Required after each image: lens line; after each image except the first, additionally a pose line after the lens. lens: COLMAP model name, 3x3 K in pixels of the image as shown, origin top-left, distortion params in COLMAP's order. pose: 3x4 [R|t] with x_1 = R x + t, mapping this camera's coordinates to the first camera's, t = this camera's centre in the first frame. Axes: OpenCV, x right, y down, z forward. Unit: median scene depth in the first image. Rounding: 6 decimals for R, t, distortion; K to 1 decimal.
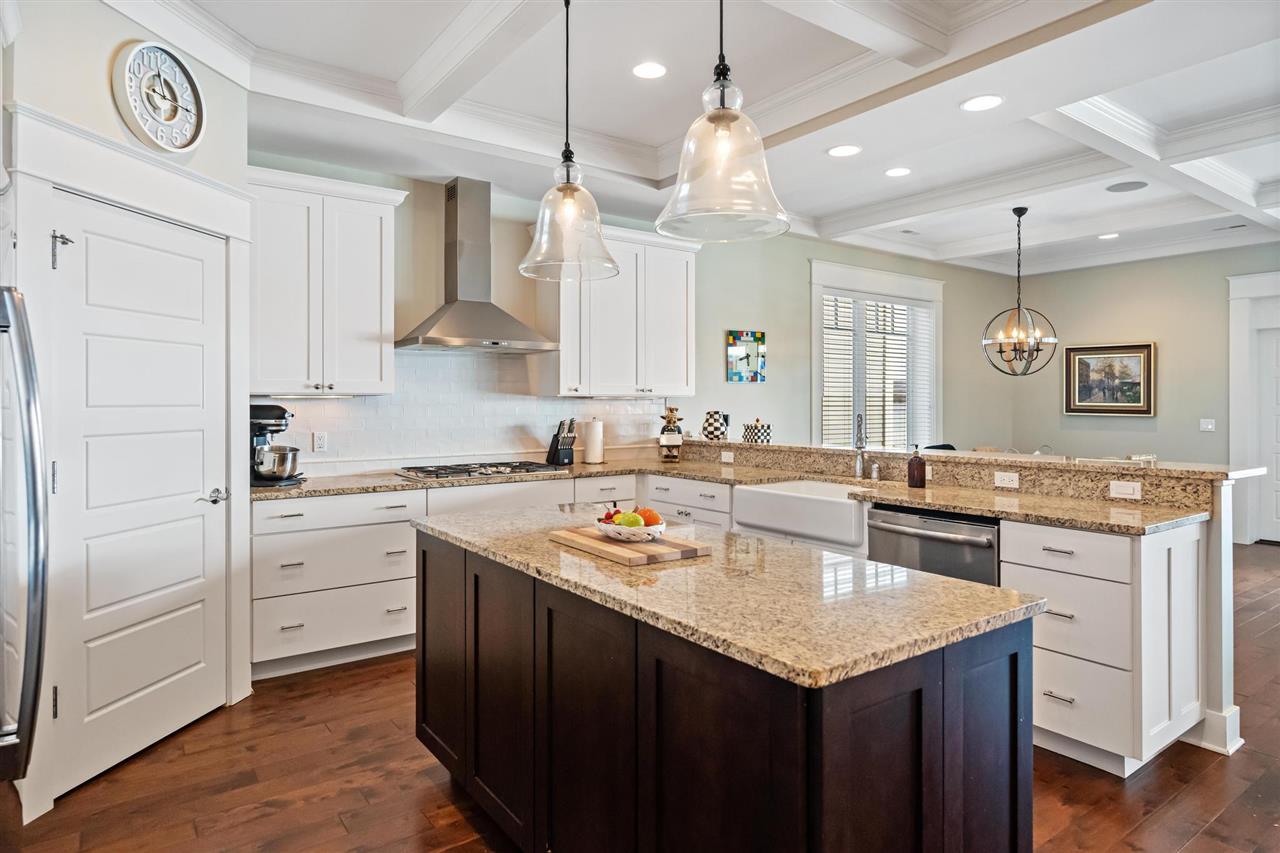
lens RADIAL K [[737.9, 0, 635.9], [0, 737.9, 398.6], [0, 0, 1]] dist [-0.002530, 0.000884]
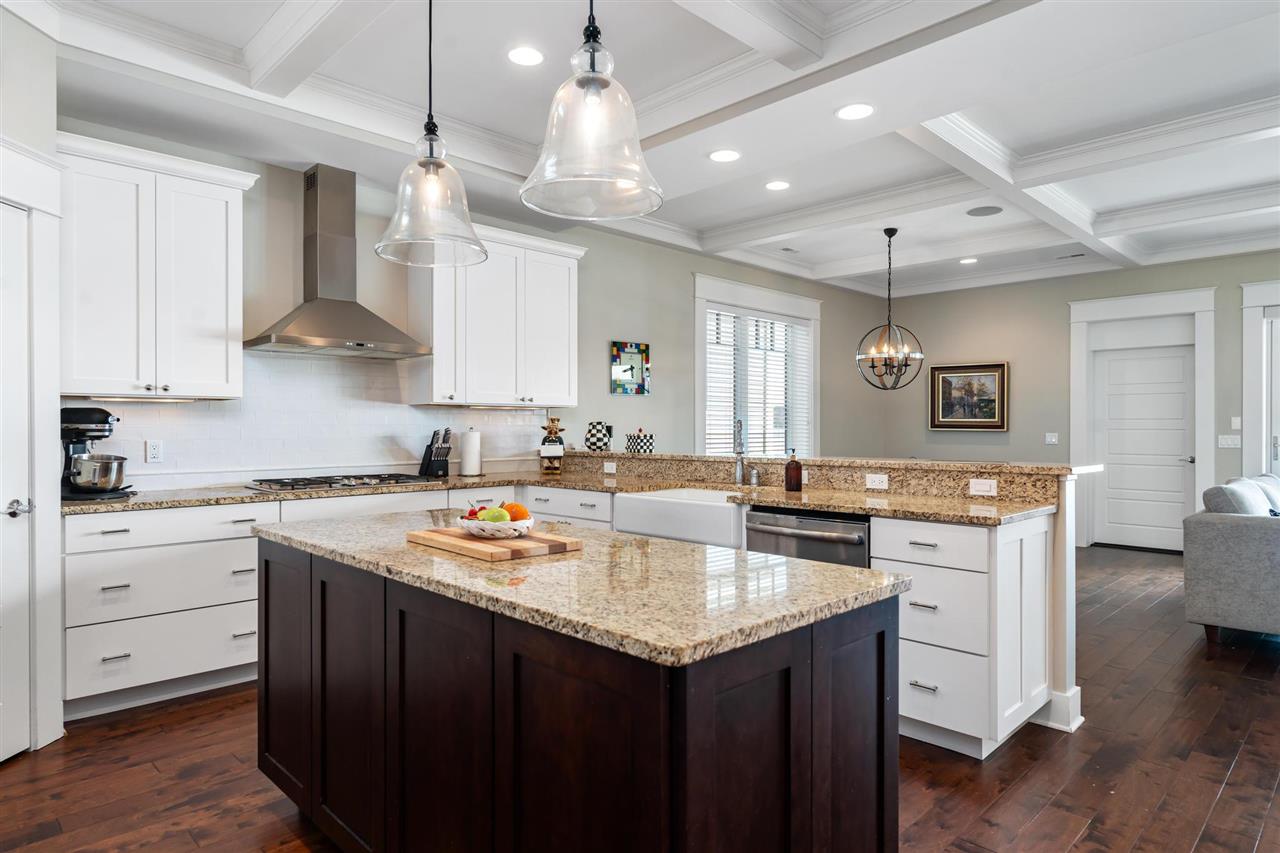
lens RADIAL K [[741.6, 0, 640.0], [0, 741.6, 426.5], [0, 0, 1]] dist [-0.002571, -0.000173]
pose [[0.988162, 0.000144, 0.153411, 0.012791], [-0.000787, 0.999991, 0.004130, 0.021117], [-0.153409, -0.004202, 0.988154, 0.021396]]
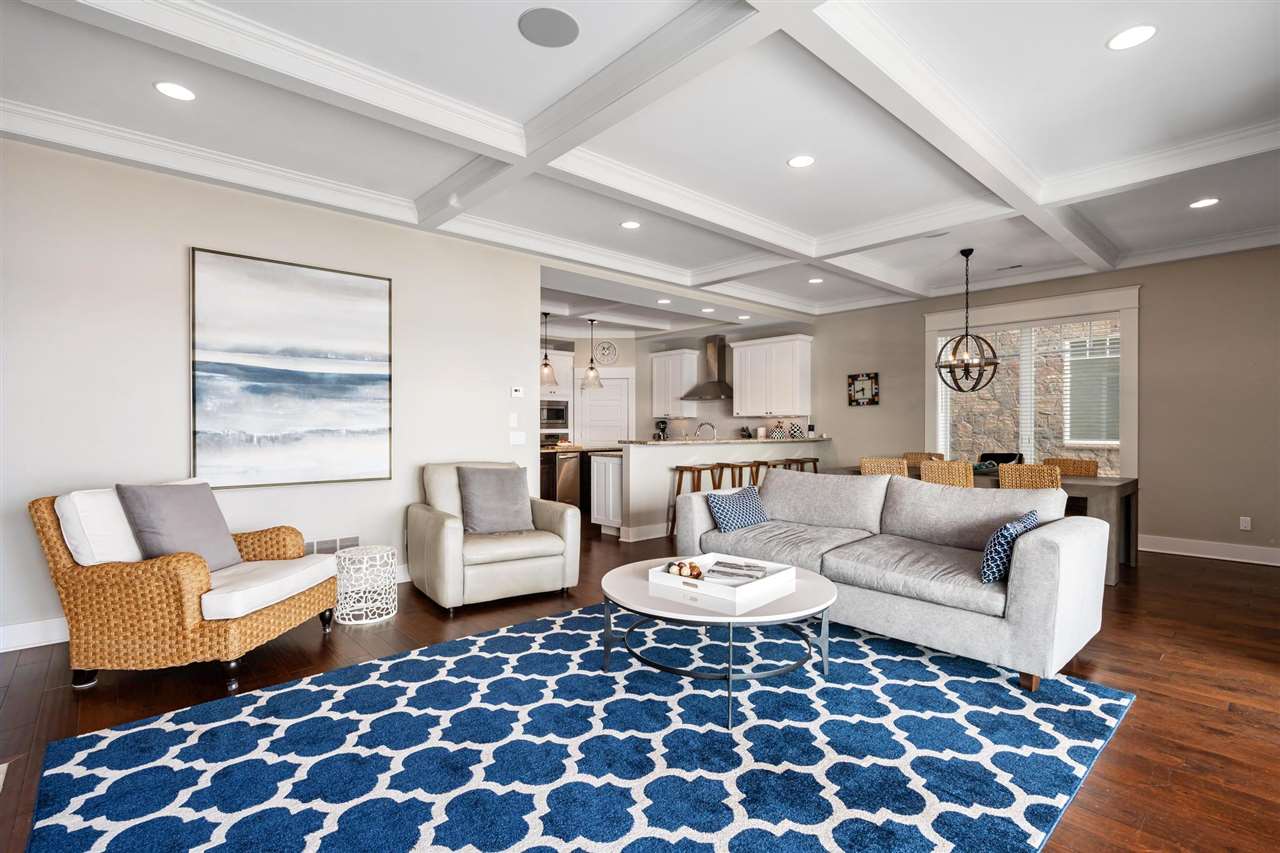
lens RADIAL K [[600.2, 0, 640.0], [0, 600.2, 426.5], [0, 0, 1]] dist [0.001280, -0.000023]
pose [[0.110551, 0.000372, -0.993870, 1.769168], [0.004828, 0.999988, 0.000912, 0.025095], [0.993859, -0.004899, 0.110547, 0.470139]]
